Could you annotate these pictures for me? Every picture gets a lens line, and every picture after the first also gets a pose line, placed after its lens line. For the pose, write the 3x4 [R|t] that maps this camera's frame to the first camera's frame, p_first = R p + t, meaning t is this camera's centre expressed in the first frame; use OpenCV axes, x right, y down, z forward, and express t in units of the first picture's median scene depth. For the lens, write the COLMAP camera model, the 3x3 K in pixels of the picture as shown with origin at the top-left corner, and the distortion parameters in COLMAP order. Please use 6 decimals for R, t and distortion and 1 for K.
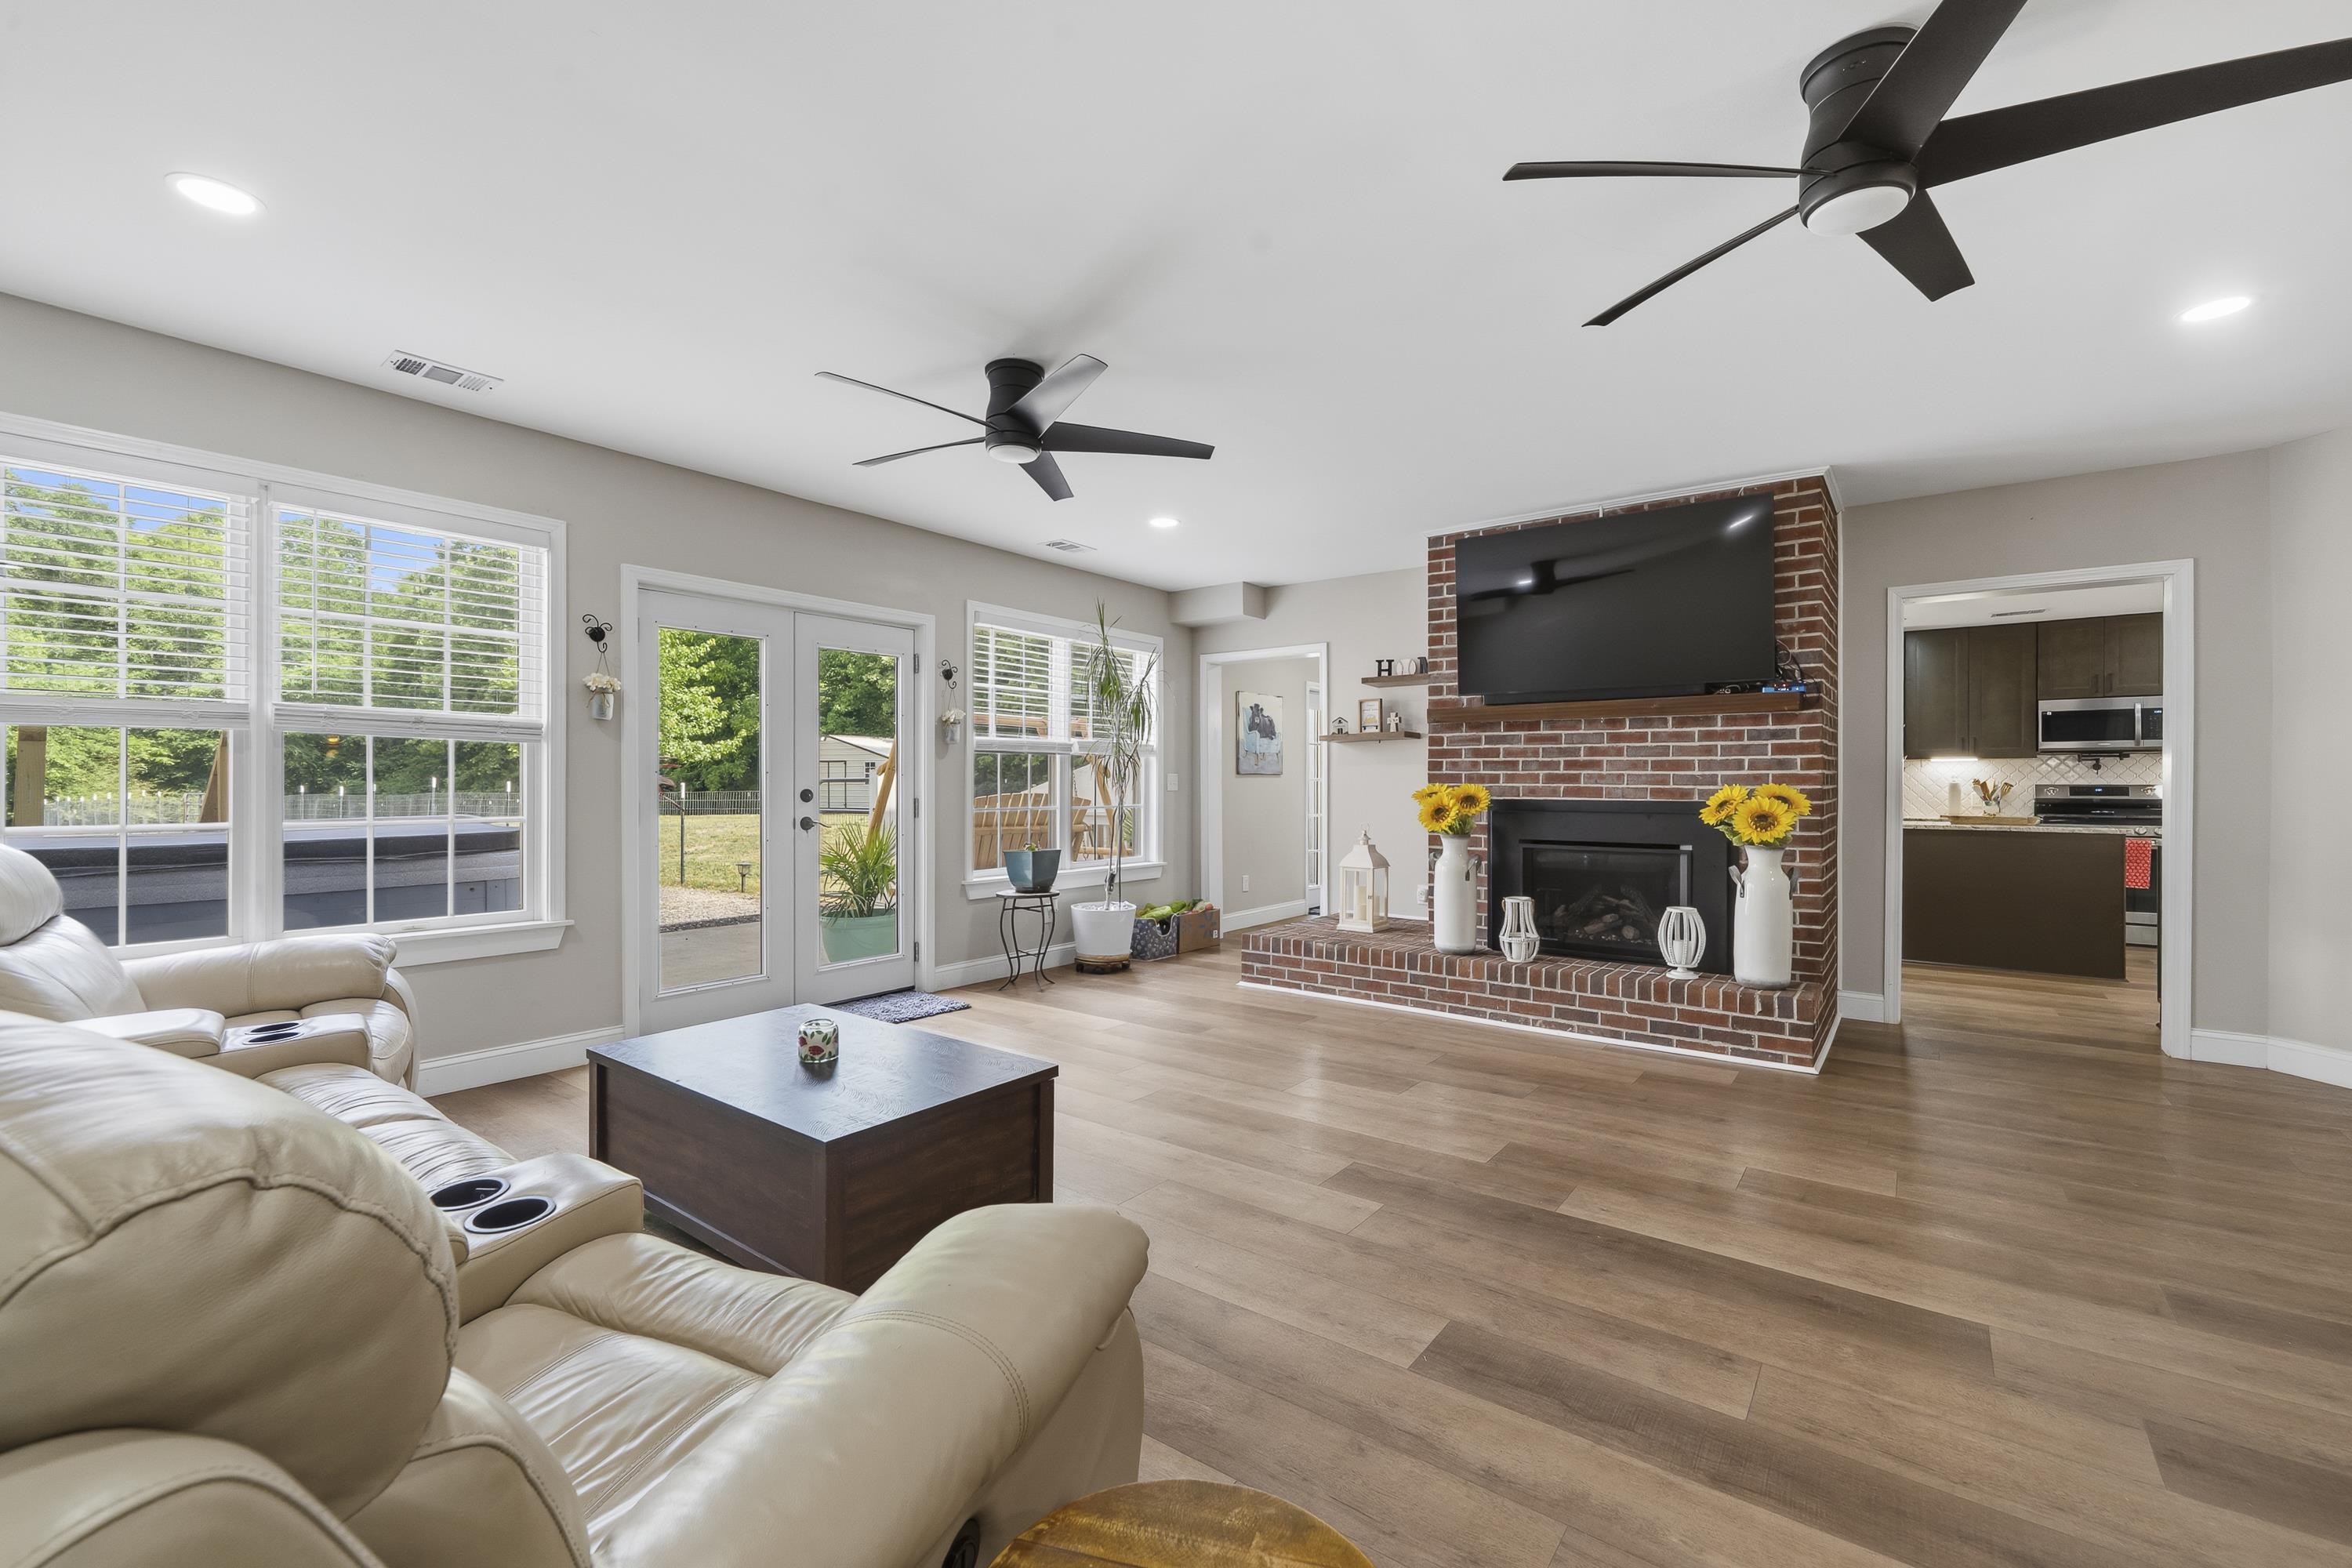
lens RADIAL K [[972.2, 0, 1176.8], [0, 972.2, 784.1], [0, 0, 1]] dist [-0.000959, 0.000007]
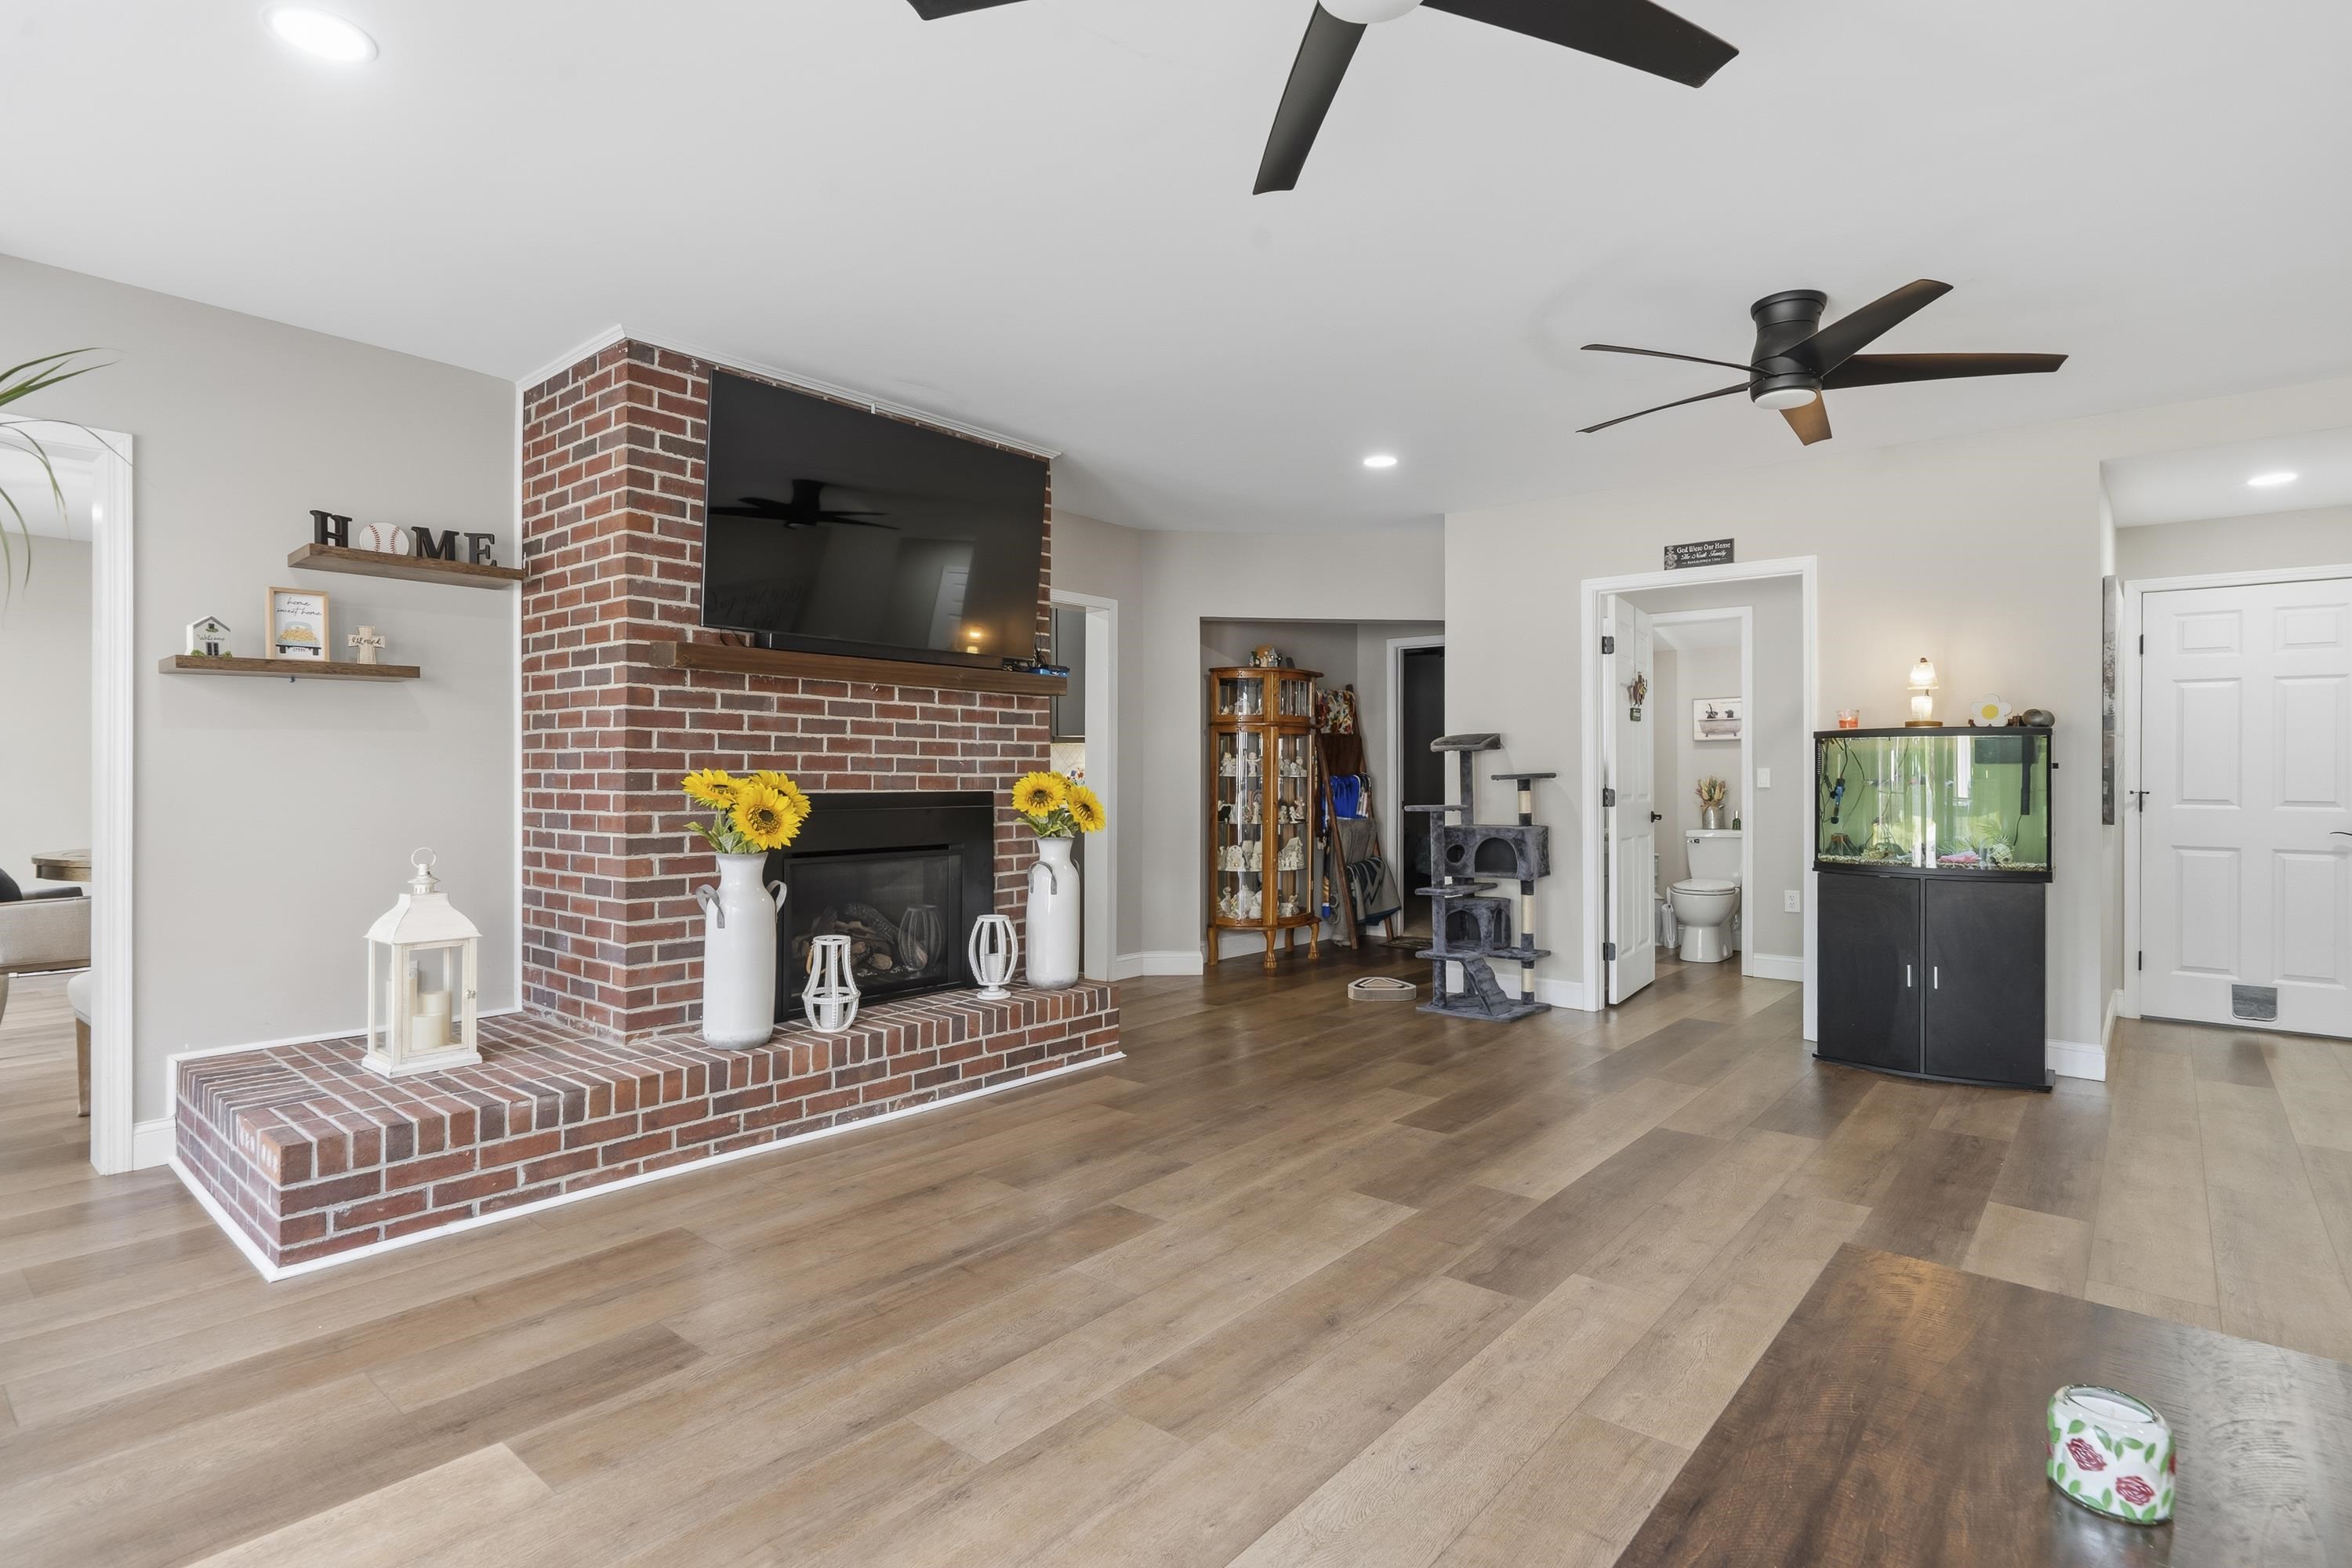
lens RADIAL K [[1168.6, 0, 1172.5], [0, 1168.6, 770.5], [0, 0, 1]] dist [0.000649, -0.000427]
pose [[0.057898, -0.002351, 0.998320, -0.491480], [-0.005707, 0.999980, 0.002686, -0.004595], [-0.998306, -0.005853, 0.057883, 0.770090]]
